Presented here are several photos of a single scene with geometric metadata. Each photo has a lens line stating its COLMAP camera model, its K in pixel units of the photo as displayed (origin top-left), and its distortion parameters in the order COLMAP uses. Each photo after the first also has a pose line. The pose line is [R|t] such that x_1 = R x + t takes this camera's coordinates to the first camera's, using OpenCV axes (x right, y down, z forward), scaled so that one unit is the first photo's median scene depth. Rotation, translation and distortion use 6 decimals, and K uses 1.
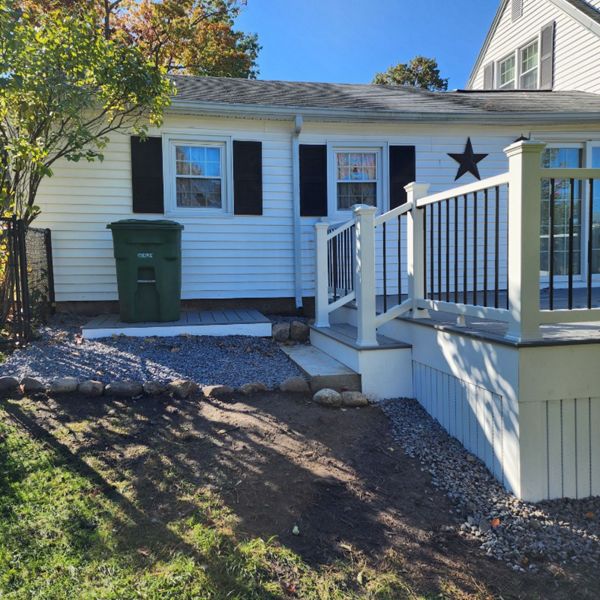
lens RADIAL K [[534.2, 0, 284.6], [0, 534.2, 304.2], [0, 0, 1]] dist [0.086642, -0.085251]
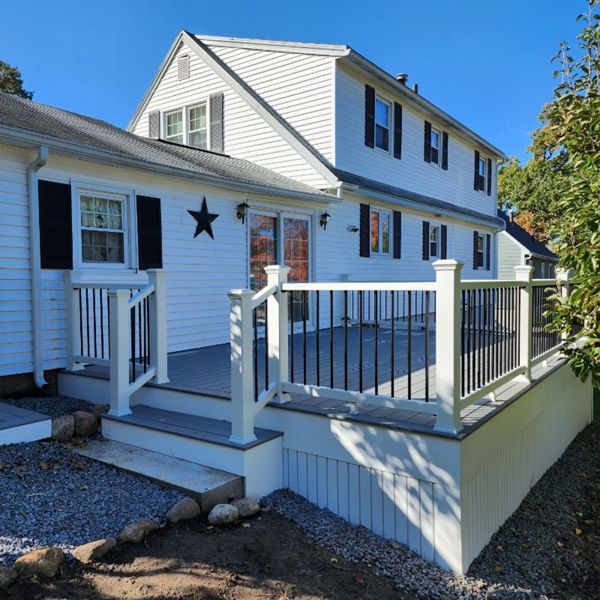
lens RADIAL K [[534.2, 0, 292.8], [0, 534.2, 306.2], [0, 0, 1]] dist [0.086642, -0.085251]
pose [[0.726995, -0.012870, 0.686522, -0.449058], [0.037602, 0.999070, -0.021090, -0.141709], [-0.685612, 0.041147, 0.726803, 0.300413]]
